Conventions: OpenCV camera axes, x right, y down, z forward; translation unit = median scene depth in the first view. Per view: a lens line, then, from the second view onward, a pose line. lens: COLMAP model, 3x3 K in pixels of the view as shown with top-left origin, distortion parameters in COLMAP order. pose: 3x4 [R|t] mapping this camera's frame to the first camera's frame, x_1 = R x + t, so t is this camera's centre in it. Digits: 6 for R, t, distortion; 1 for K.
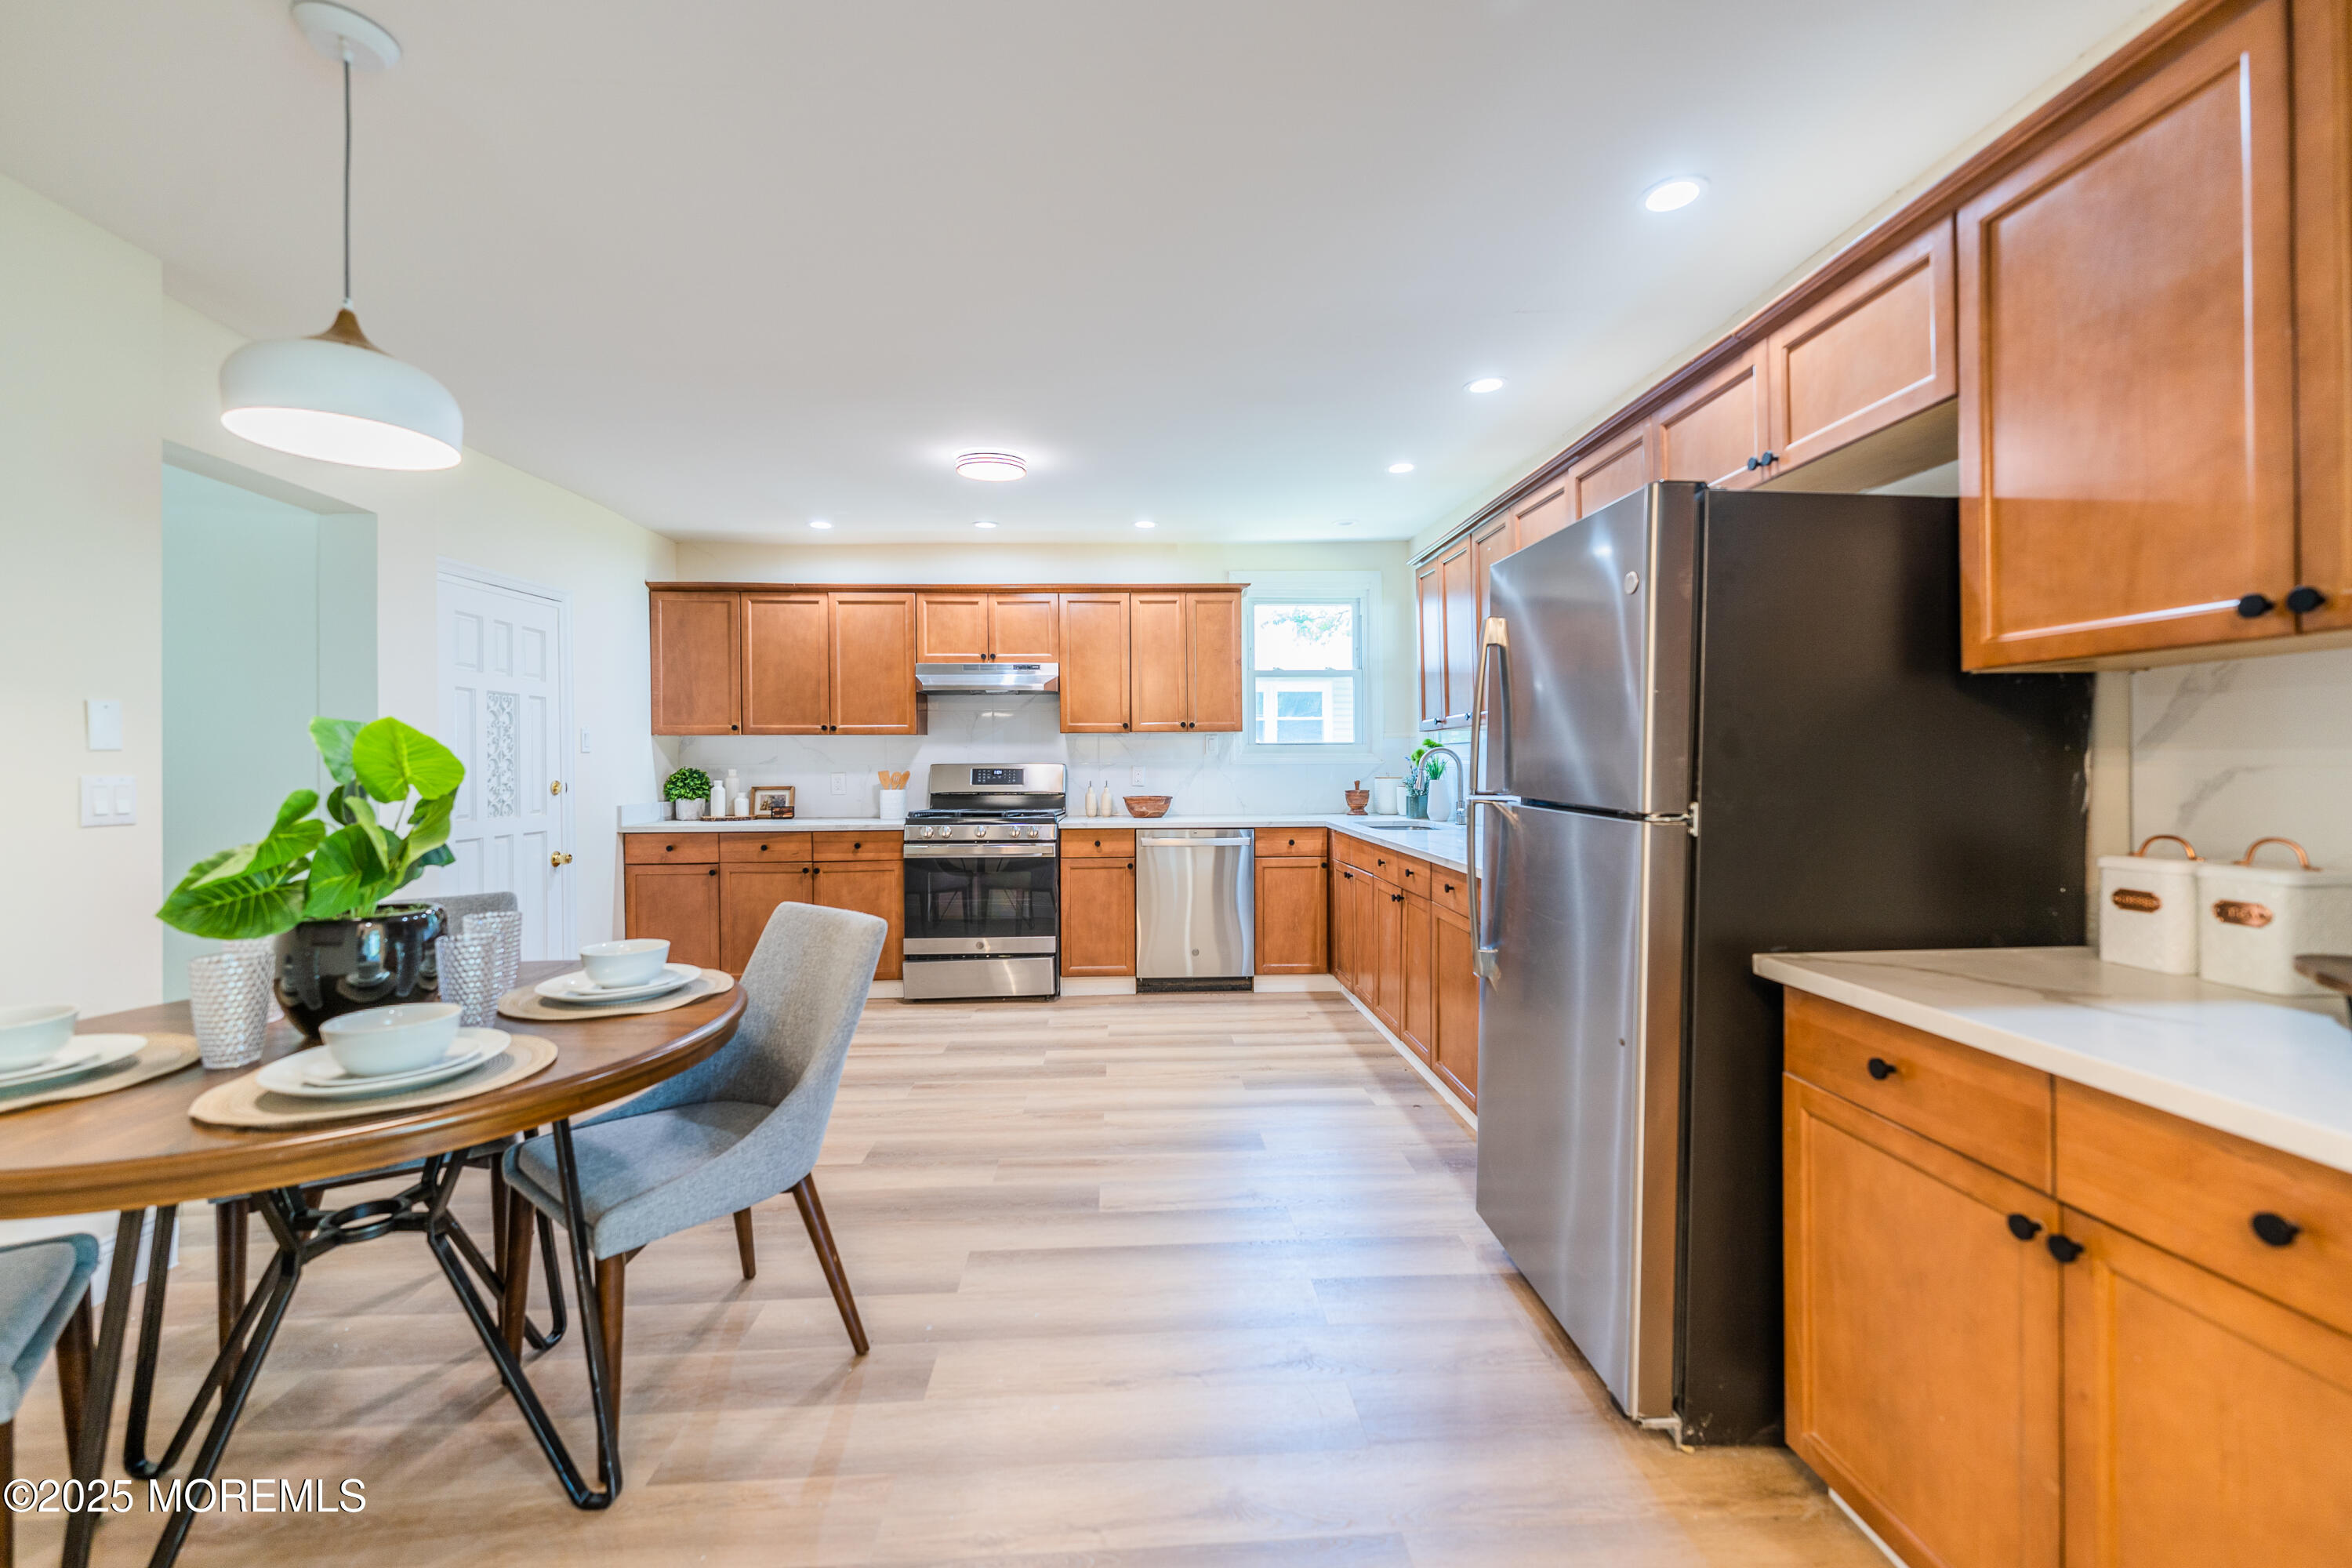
lens RADIAL K [[947.0, 0, 1181.9], [0, 947.0, 773.4], [0, 0, 1]] dist [0.000471, 0.000026]
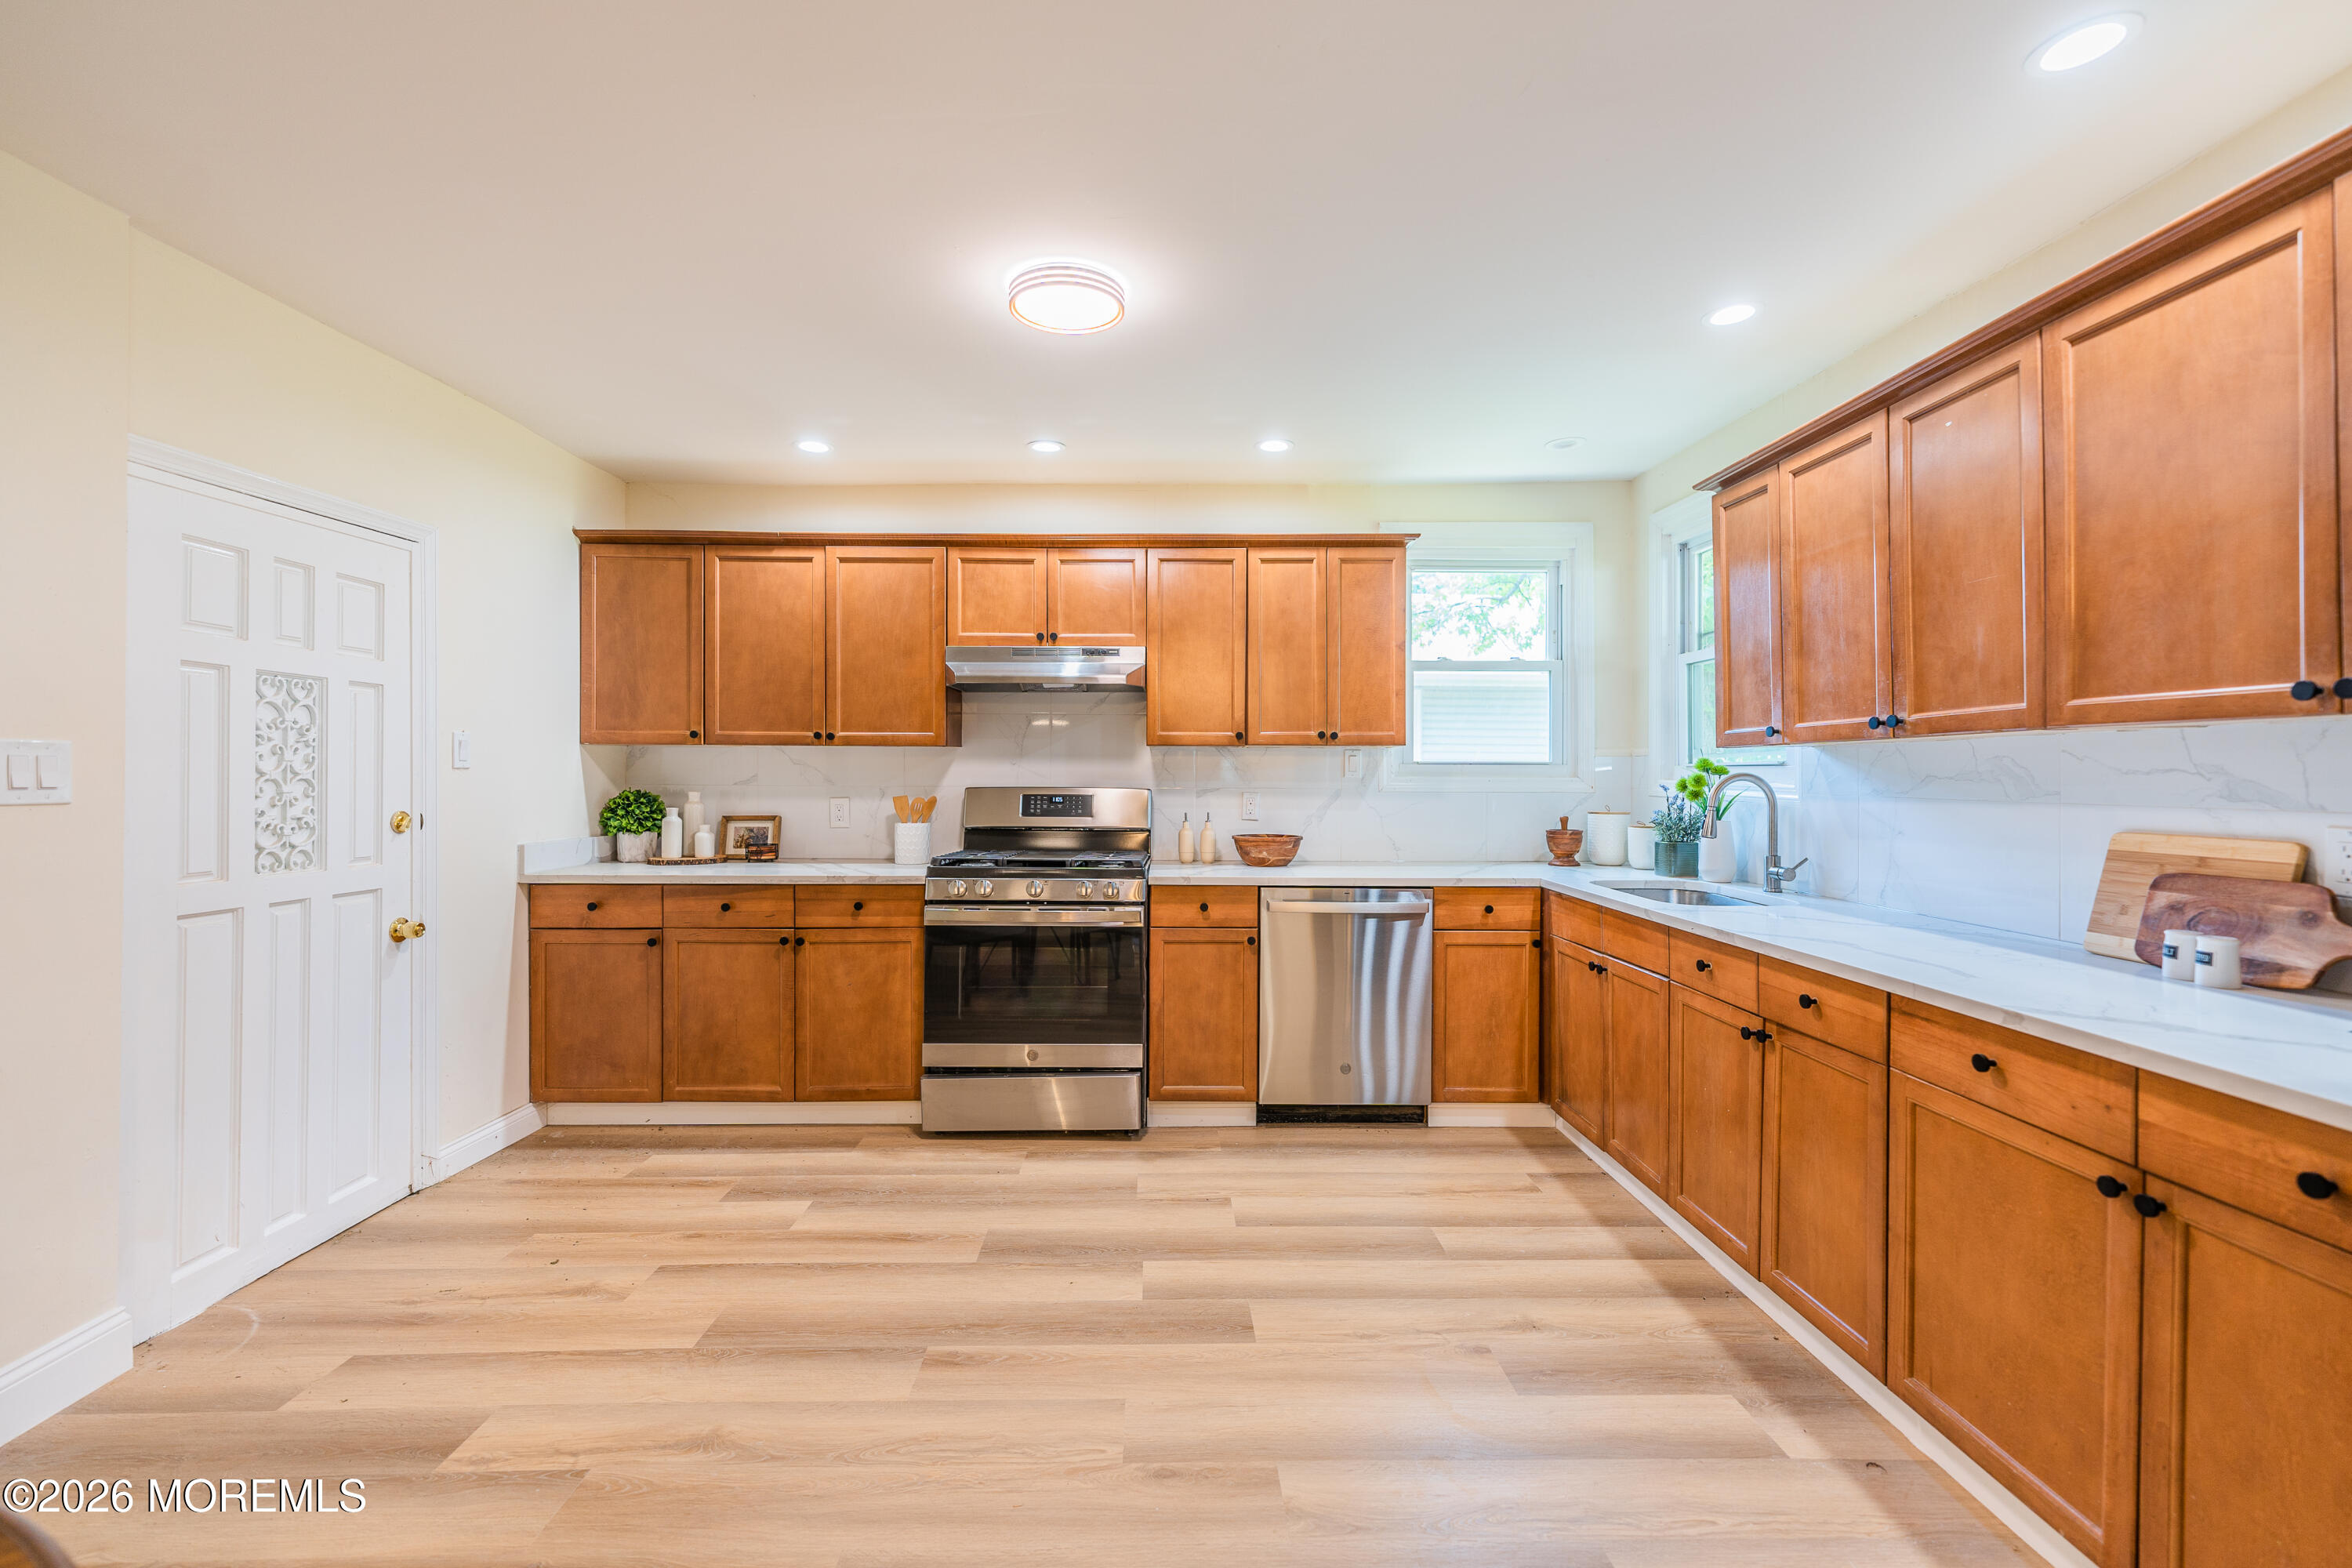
lens RADIAL K [[941.5, 0, 1176.0], [0, 941.5, 784.0], [0, 0, 1]] dist [0.000664, 0.000159]
pose [[0.998926, 0.009970, -0.045247, -0.077597], [-0.010112, 0.999945, -0.002906, -0.012592], [0.045216, 0.003360, 0.998972, 0.311097]]
